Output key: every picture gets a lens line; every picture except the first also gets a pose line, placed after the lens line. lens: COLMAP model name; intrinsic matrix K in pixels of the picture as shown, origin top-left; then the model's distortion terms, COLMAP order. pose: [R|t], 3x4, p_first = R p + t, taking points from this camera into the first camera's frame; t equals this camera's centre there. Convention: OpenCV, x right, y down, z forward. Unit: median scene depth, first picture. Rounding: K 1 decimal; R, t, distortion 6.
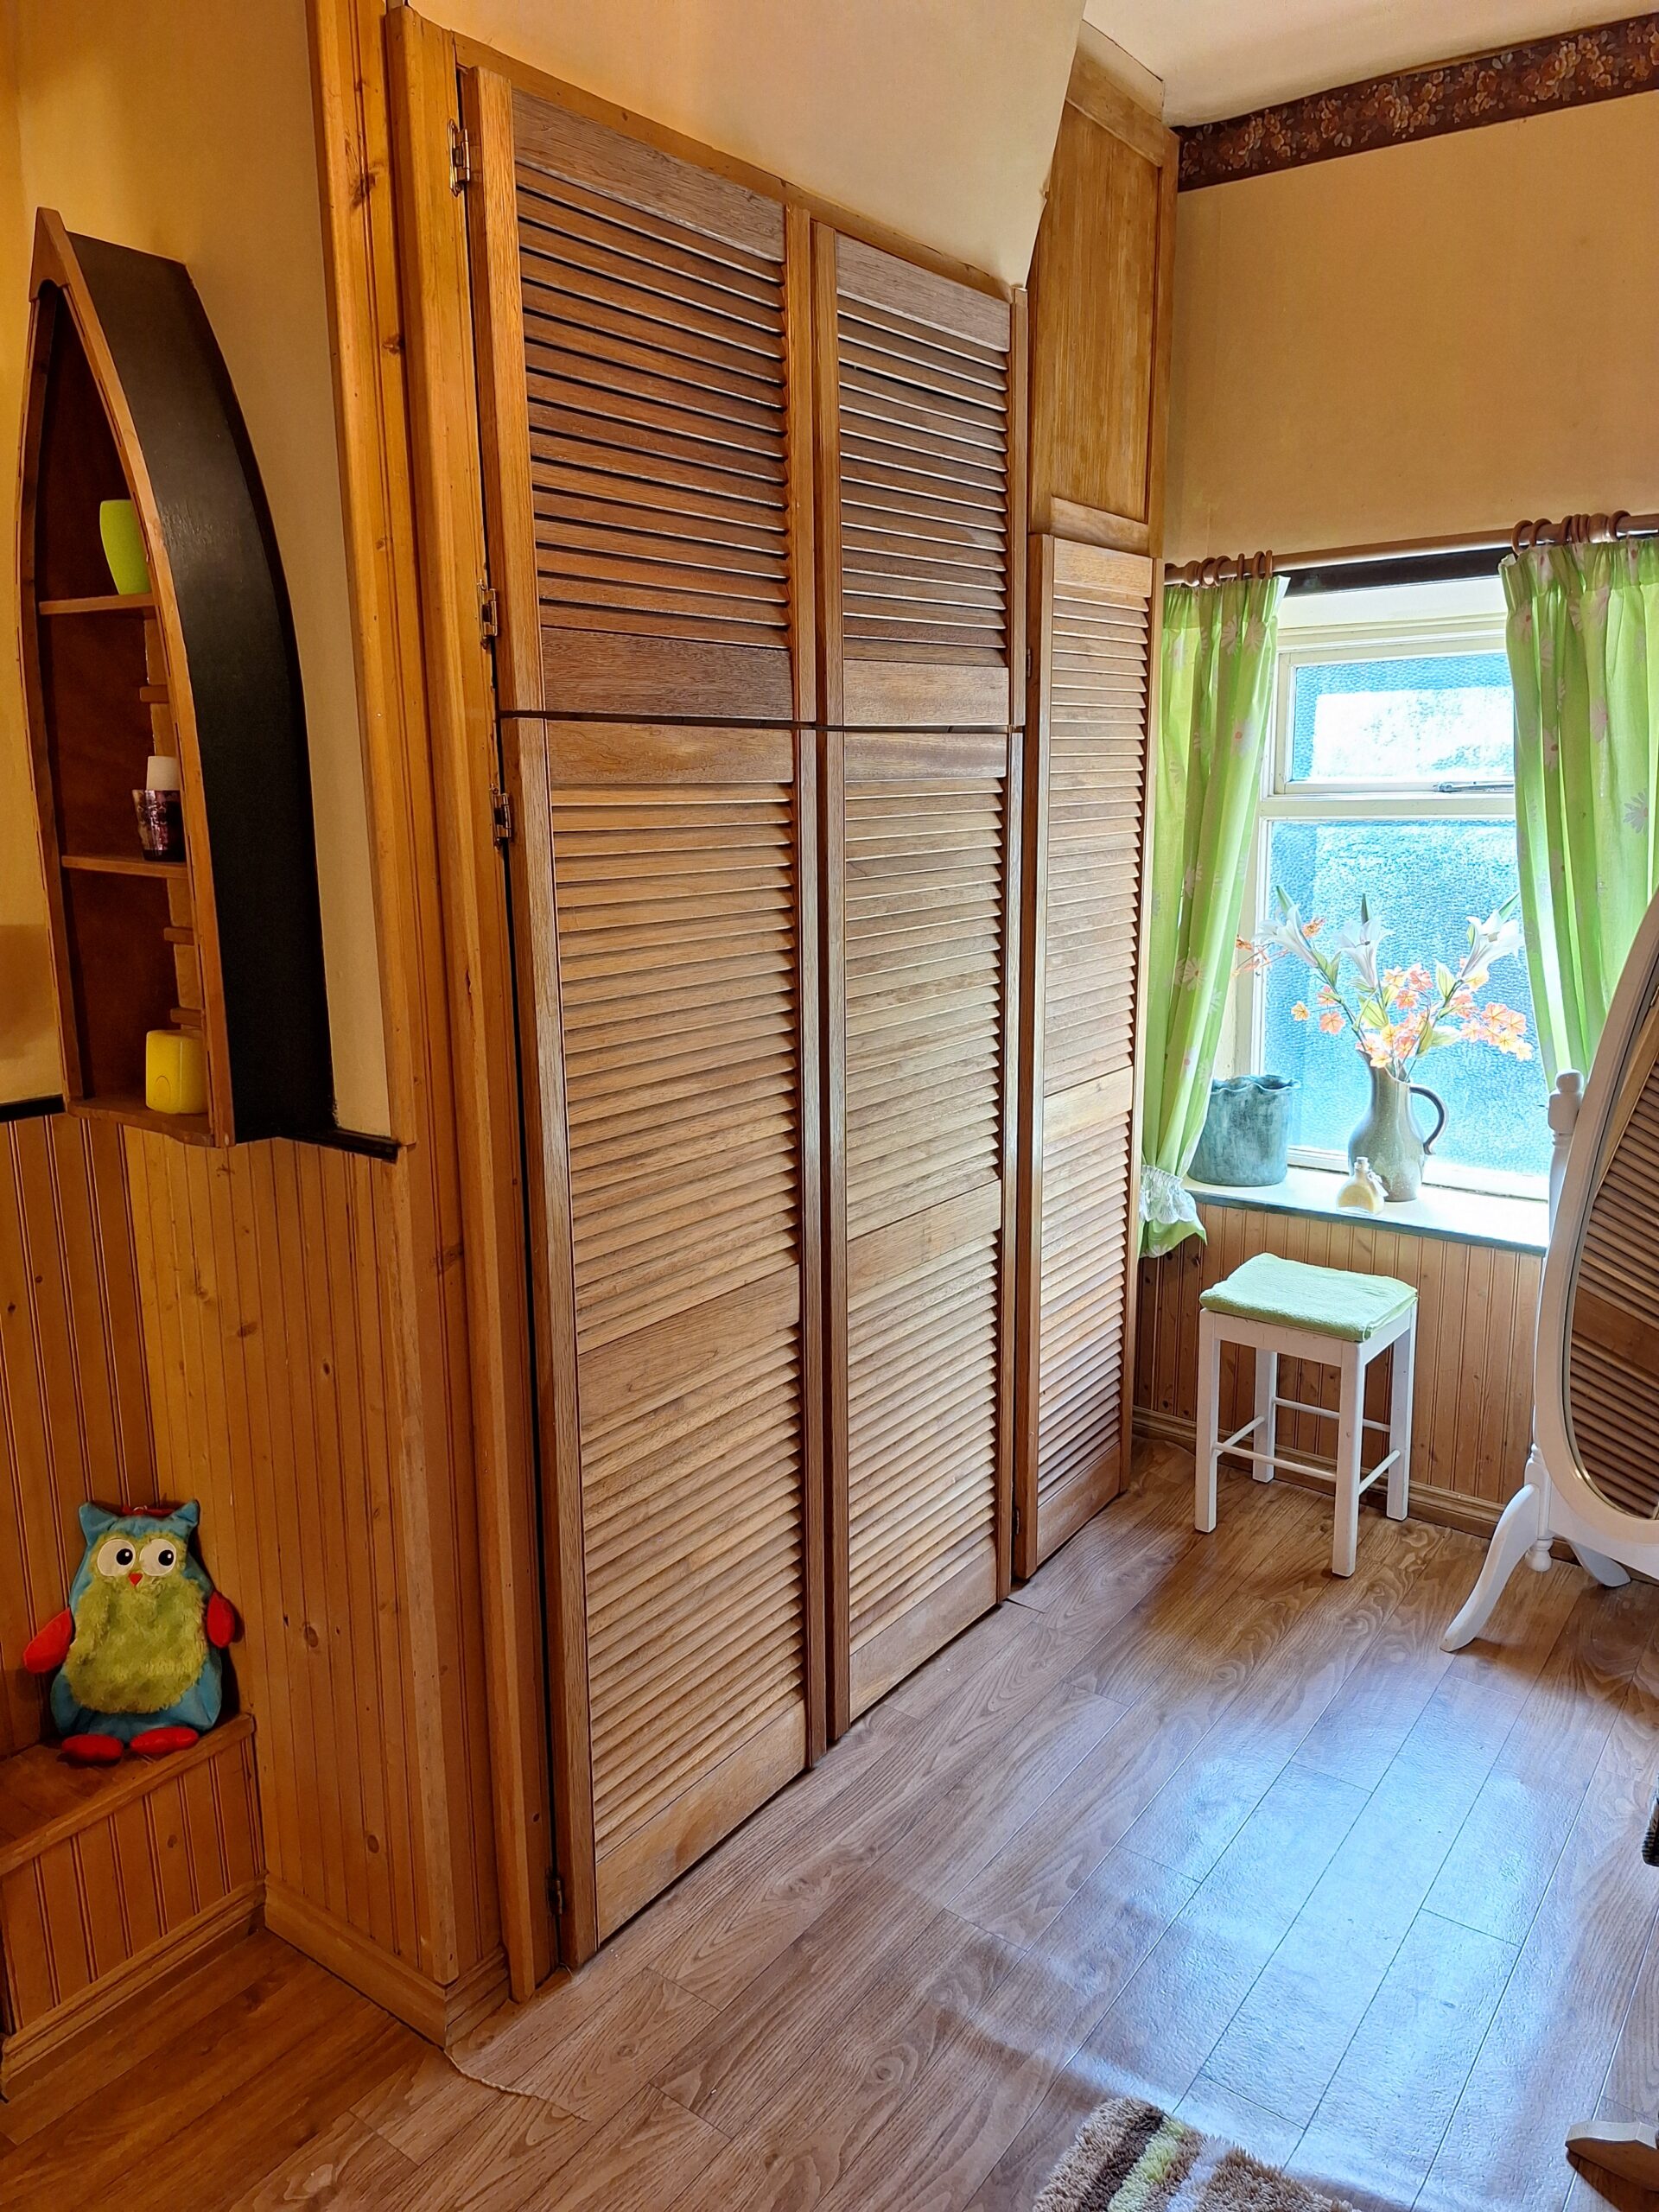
lens RADIAL K [[1560.5, 0, 829.3], [0, 1560.5, 1075.4], [0, 0, 1]] dist [0.004942, 0.000272]
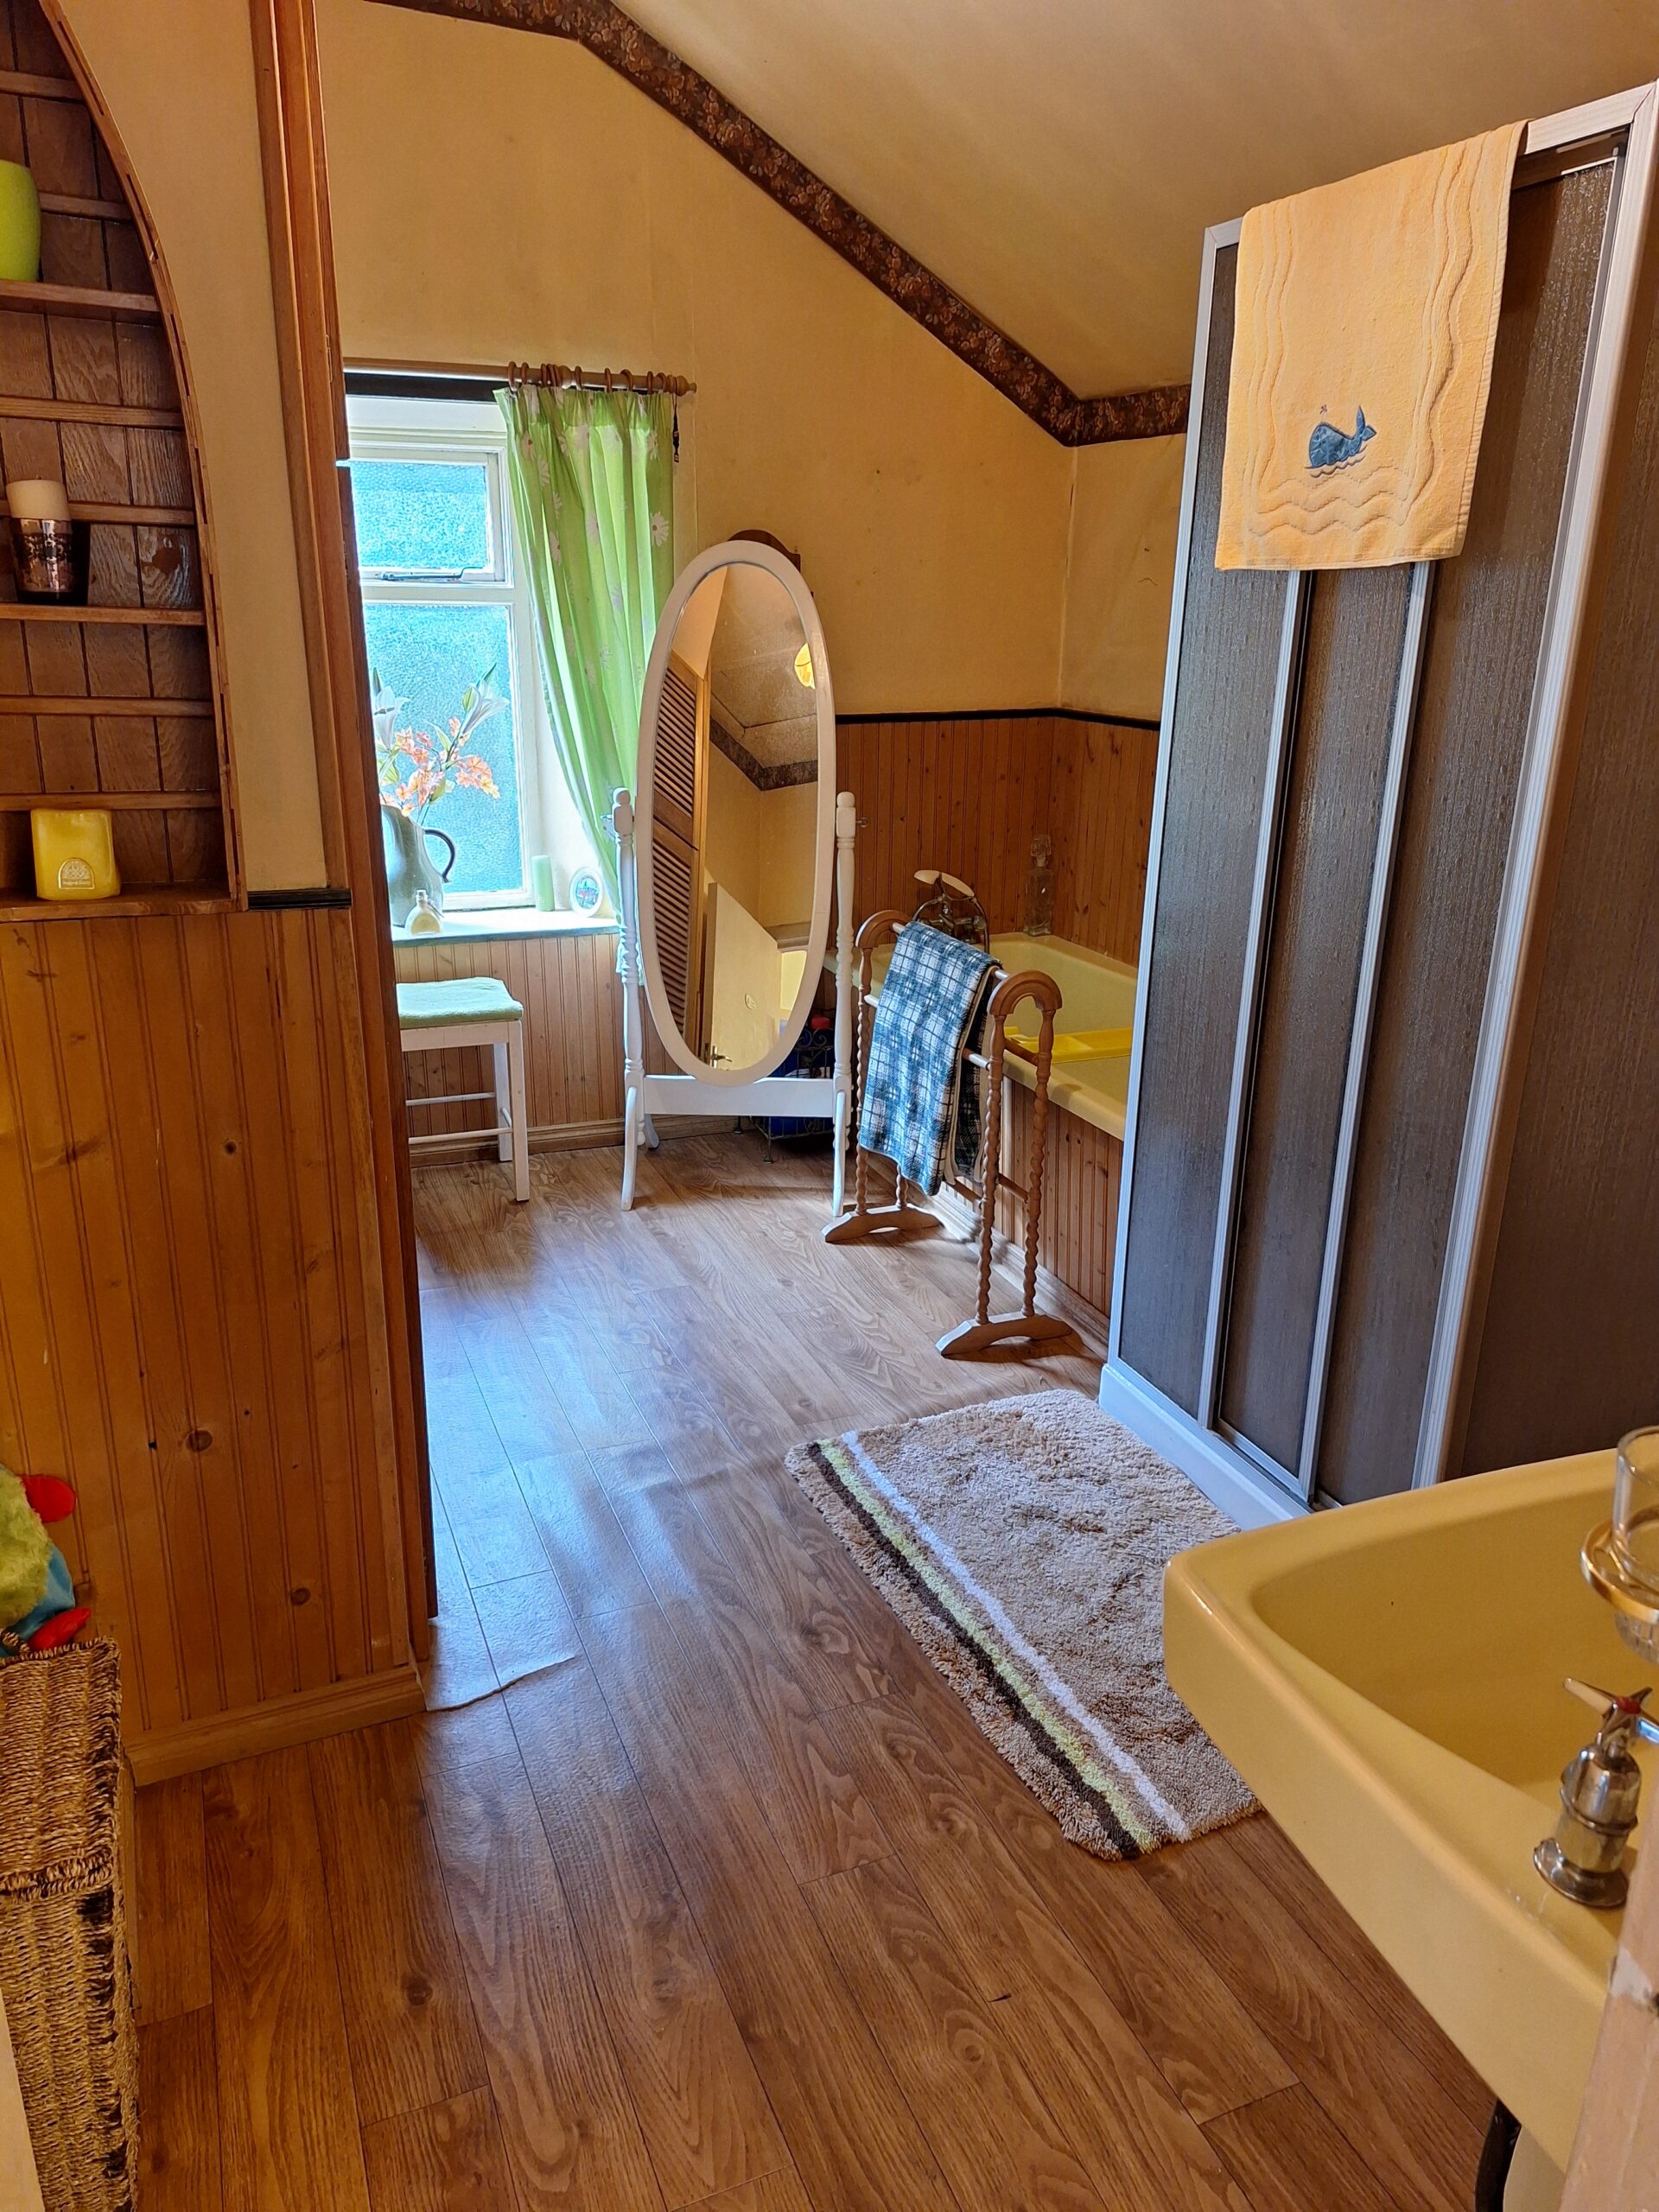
lens RADIAL K [[1521.1, 0, 829.5], [0, 1521.1, 1106.0], [0, 0, 1]] dist [0.066306, -0.093709]
pose [[0.498041, -0.252447, 0.829594, -0.656249], [0.136828, 0.967579, 0.212293, 0.006596], [-0.856290, 0.007781, 0.516436, 0.127661]]
